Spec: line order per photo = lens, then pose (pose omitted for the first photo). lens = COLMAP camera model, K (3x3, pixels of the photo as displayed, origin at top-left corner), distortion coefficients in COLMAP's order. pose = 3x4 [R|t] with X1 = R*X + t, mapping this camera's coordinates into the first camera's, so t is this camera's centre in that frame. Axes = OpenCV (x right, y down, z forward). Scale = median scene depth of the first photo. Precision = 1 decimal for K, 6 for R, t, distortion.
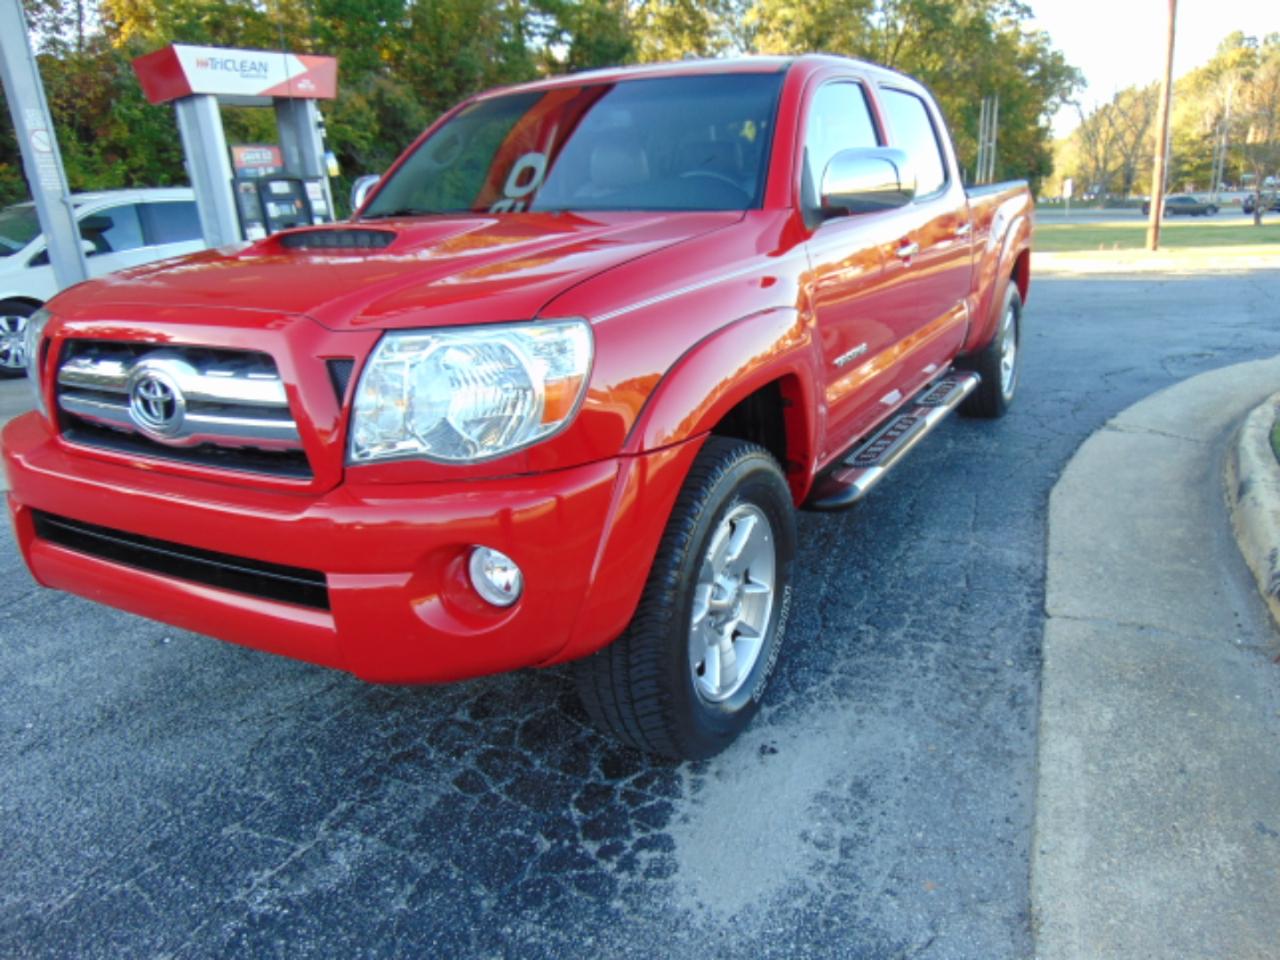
lens RADIAL K [[958.7, 0, 645.4], [0, 958.7, 485.2], [0, 0, 1]] dist [-0.026499, 0.056804]
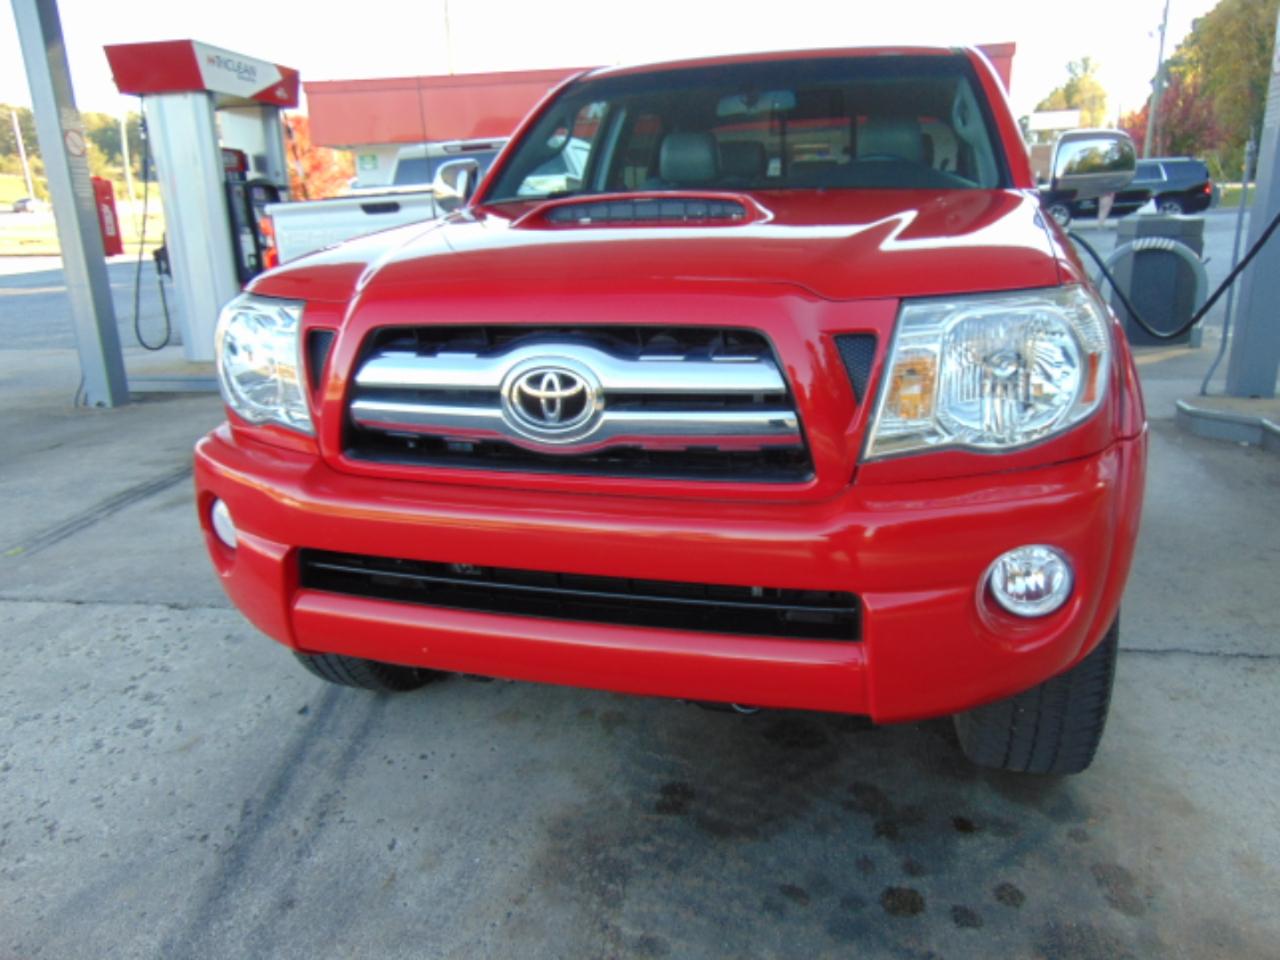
lens RADIAL K [[958.7, 0, 645.4], [0, 958.7, 485.2], [0, 0, 1]] dist [-0.026499, 0.056804]
pose [[0.973757, -0.055597, 0.220695, -0.444984], [0.061932, 0.997840, -0.021883, 0.003938], [-0.219002, 0.034976, 0.975097, 0.154617]]
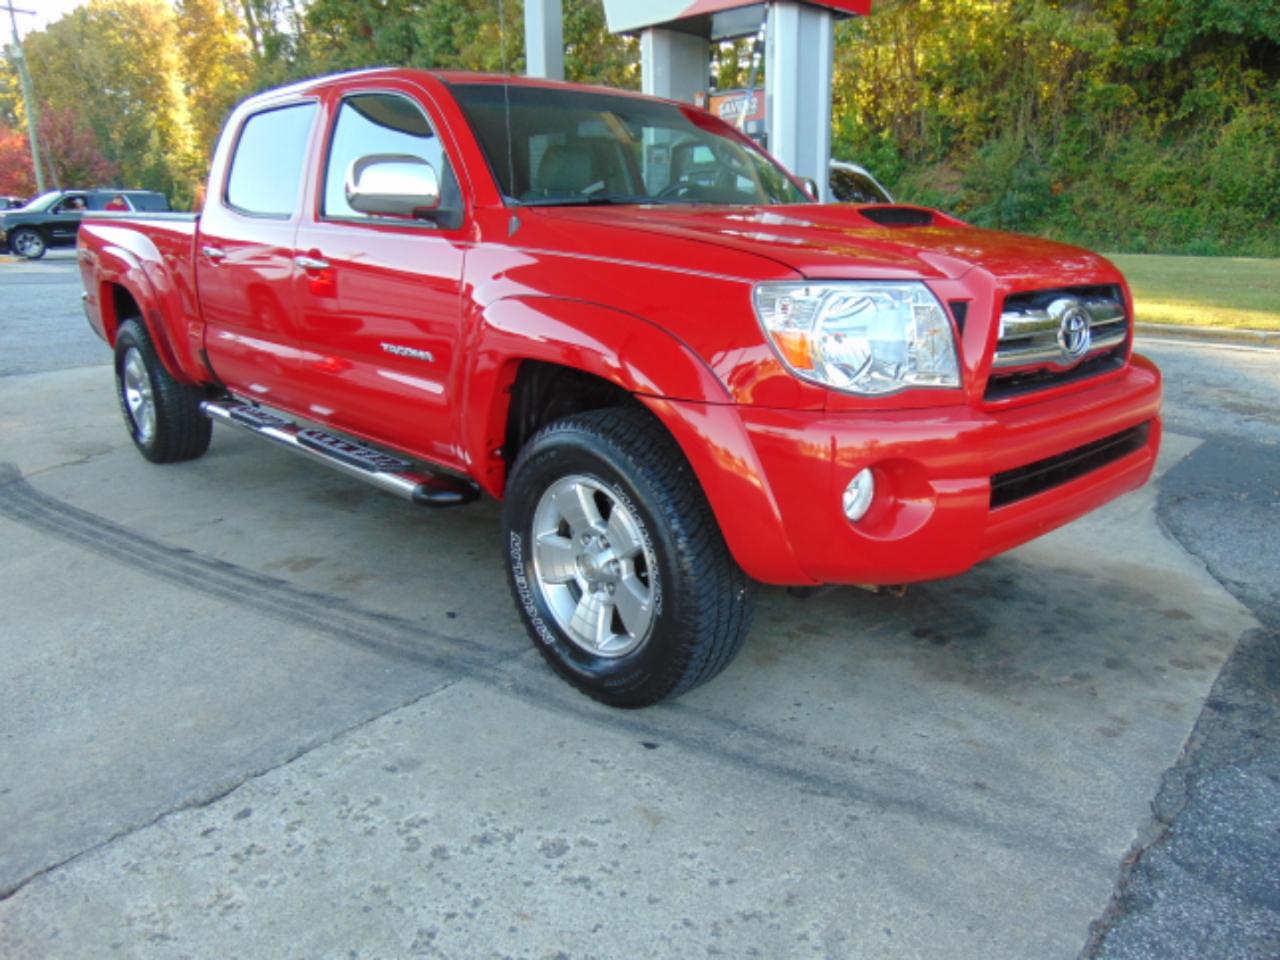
lens RADIAL K [[958.7, 0, 645.4], [0, 958.7, 485.2], [0, 0, 1]] dist [-0.026499, 0.056804]
pose [[0.287474, -0.218962, 0.932424, -1.342700], [0.278273, 0.950618, 0.137441, -0.161752], [-0.916473, 0.219957, 0.334209, 0.820212]]
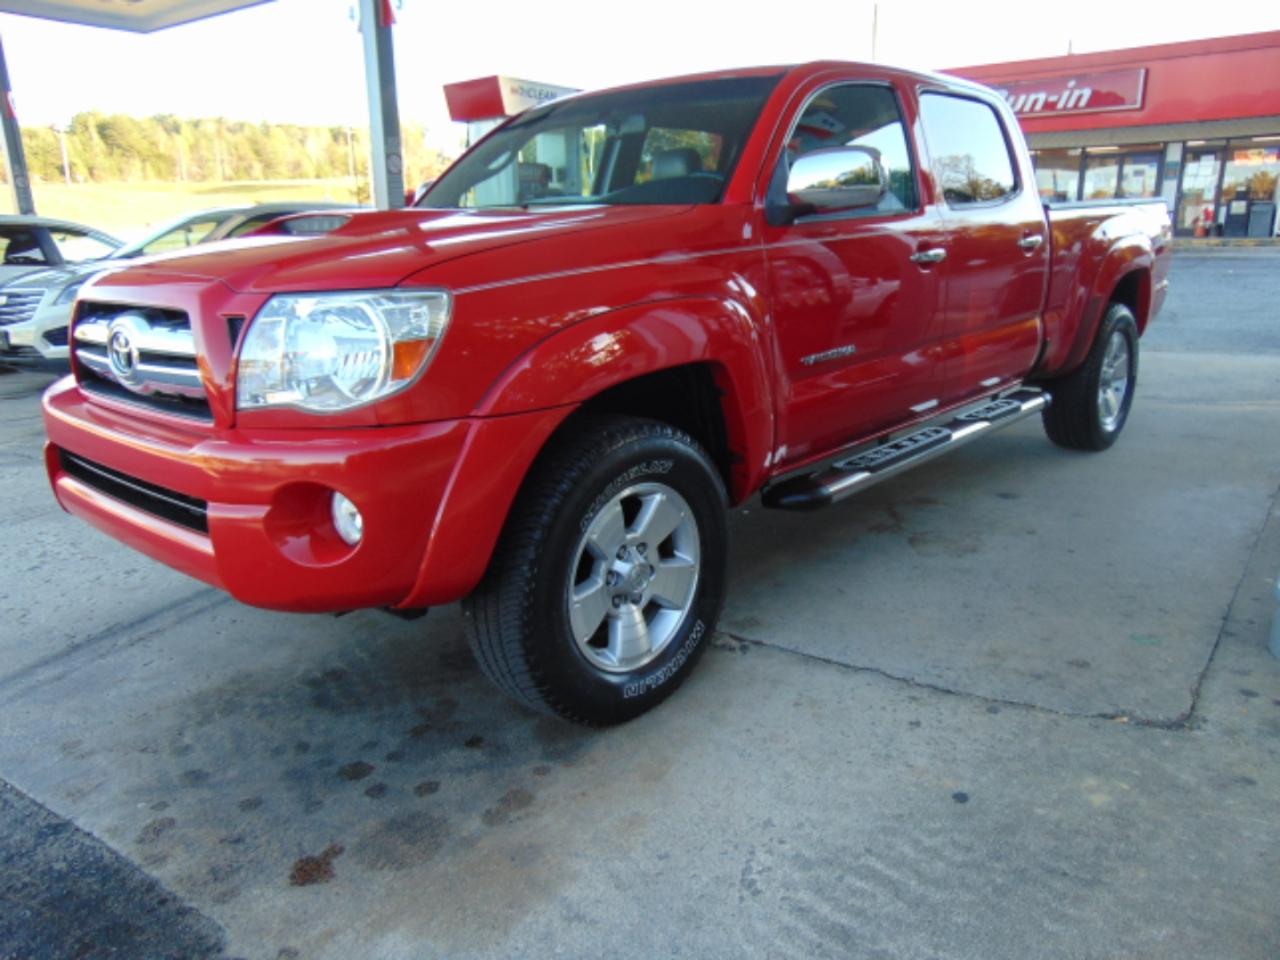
lens RADIAL K [[958.7, 0, 645.4], [0, 958.7, 485.2], [0, 0, 1]] dist [-0.026499, 0.056804]
pose [[0.975251, 0.068244, -0.210305, 0.267781], [-0.074339, 0.997008, -0.021203, 0.036782], [0.208228, 0.036312, 0.977406, -0.005625]]
